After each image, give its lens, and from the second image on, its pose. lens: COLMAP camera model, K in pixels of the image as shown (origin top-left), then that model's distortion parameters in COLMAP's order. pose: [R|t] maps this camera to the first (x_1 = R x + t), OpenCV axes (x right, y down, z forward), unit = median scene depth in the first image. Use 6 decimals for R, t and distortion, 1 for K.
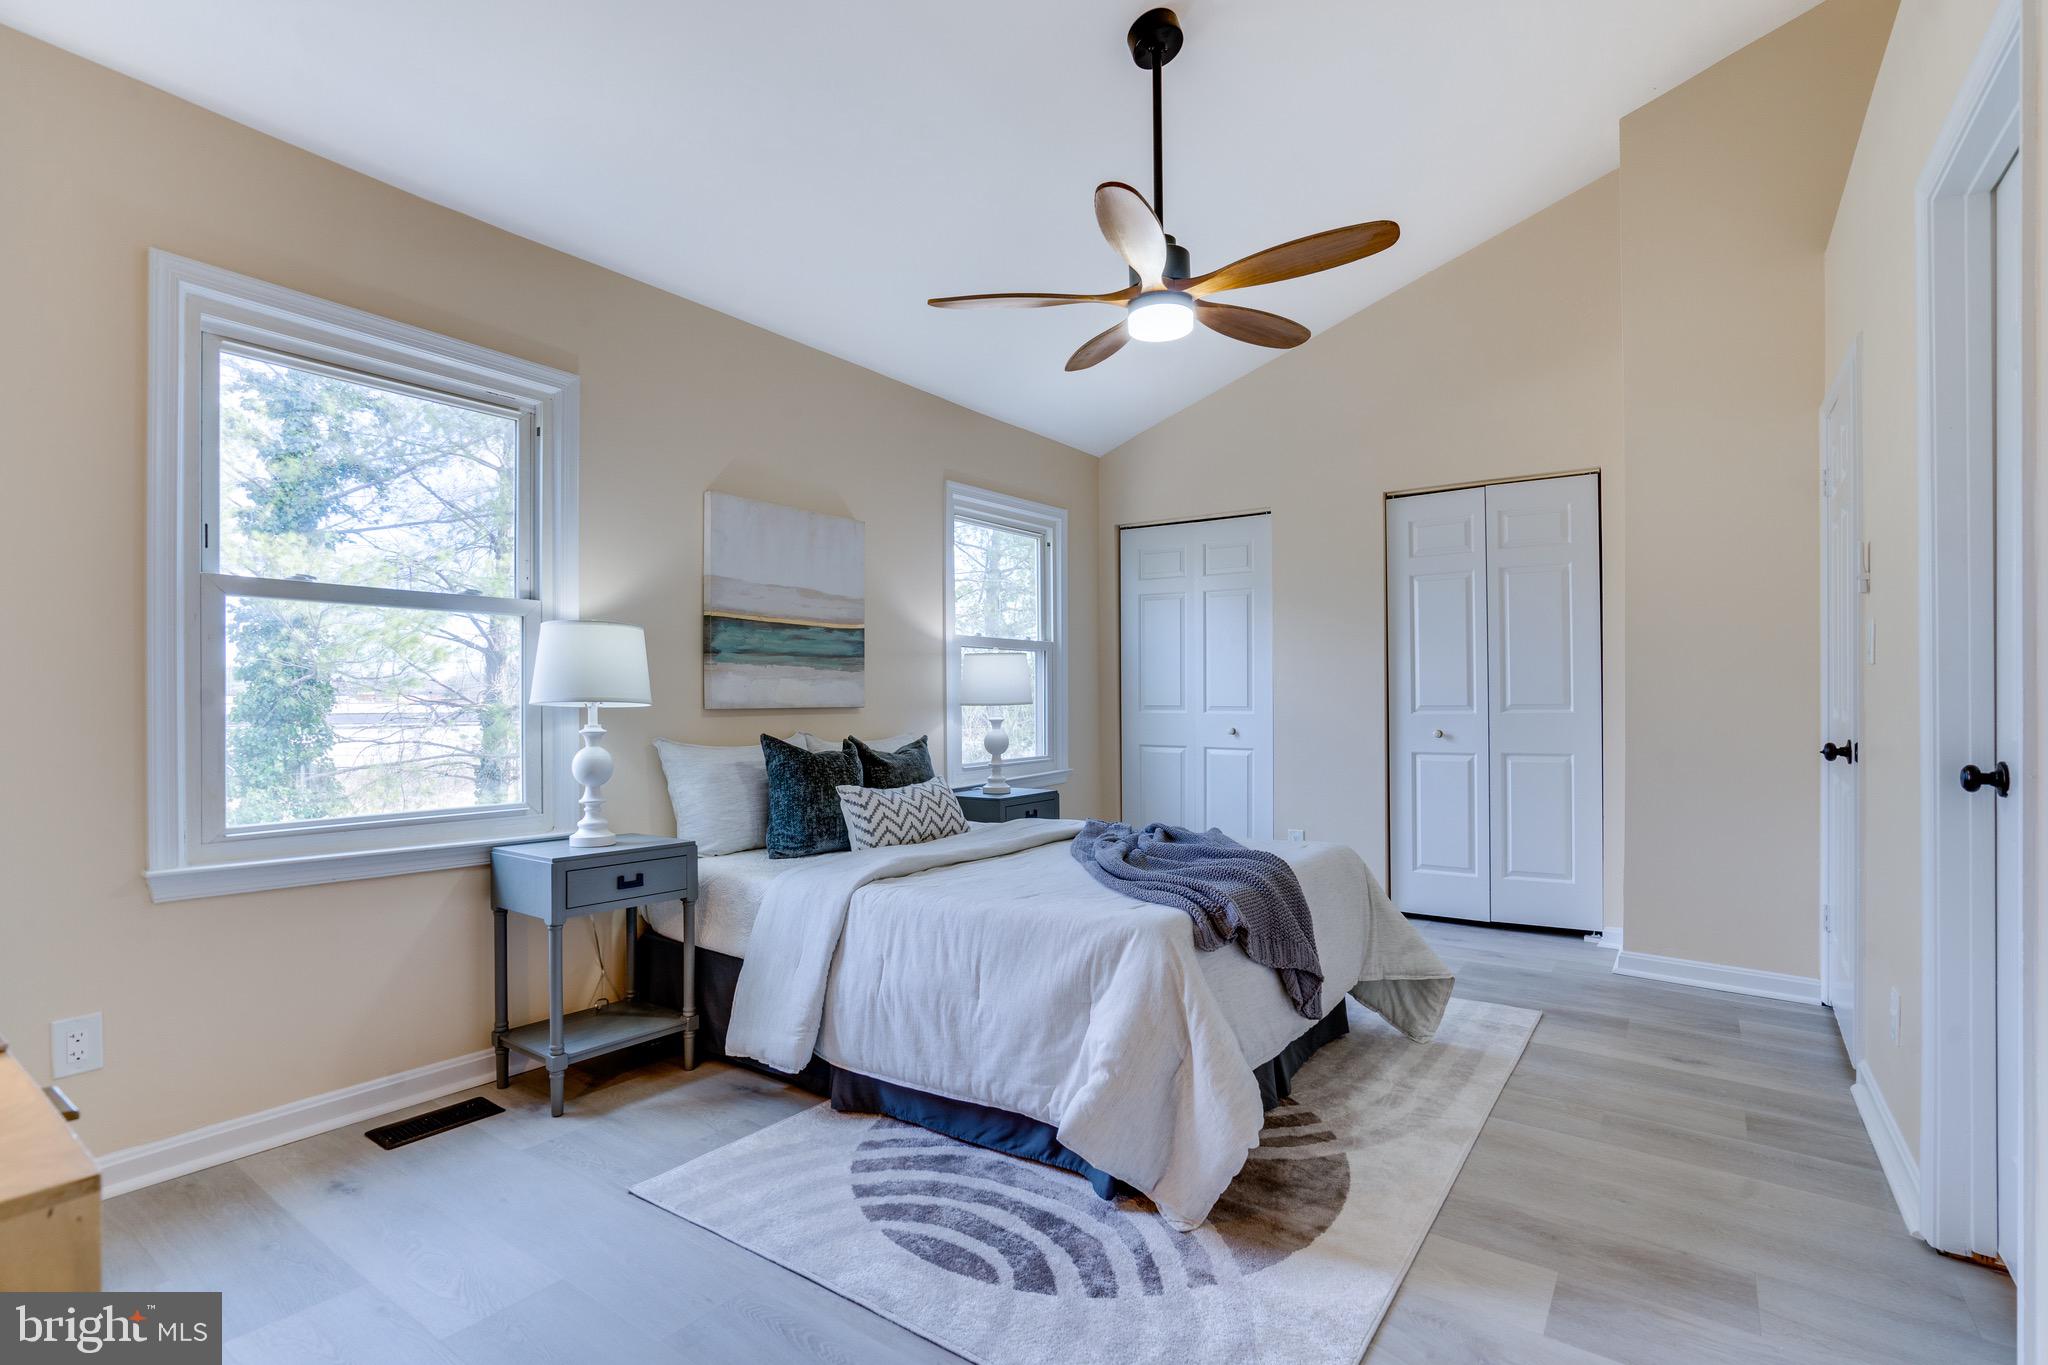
lens RADIAL K [[936.9, 0, 1035.8], [0, 936.9, 686.0], [0, 0, 1]] dist [-0.048708, 0.023924]
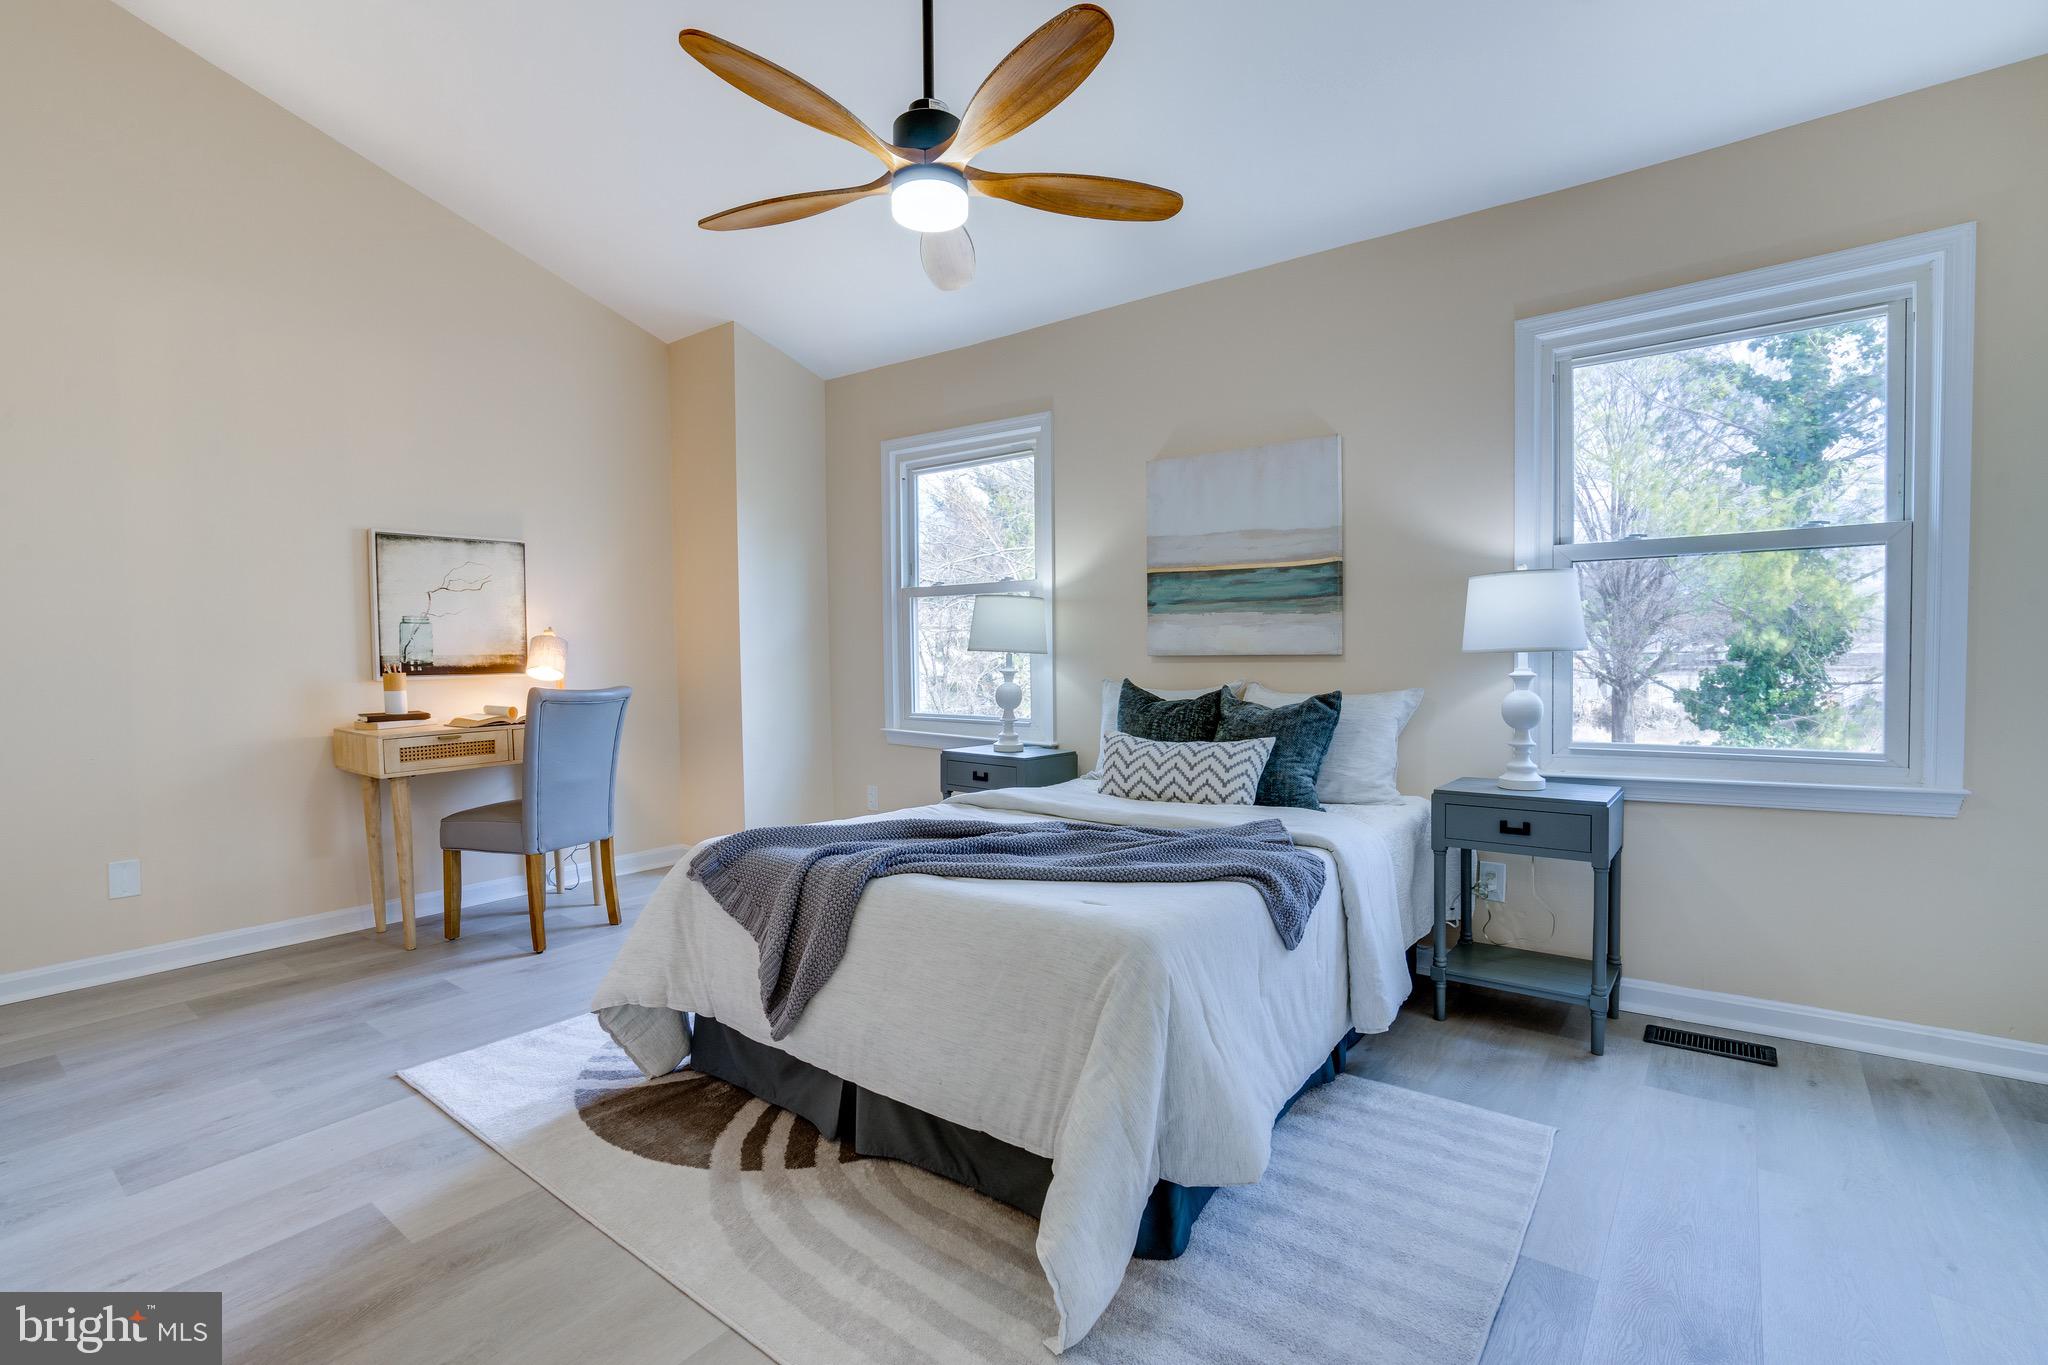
lens RADIAL K [[908.4, 0, 1024.0], [0, 908.4, 682.5], [0, 0, 1]] dist [-0.058364, 0.019637]
pose [[-0.016810, 0.039668, -0.999072, 0.730707], [0.026519, 0.998879, 0.039214, 0.009530], [0.999507, -0.025835, -0.017843, 0.837351]]
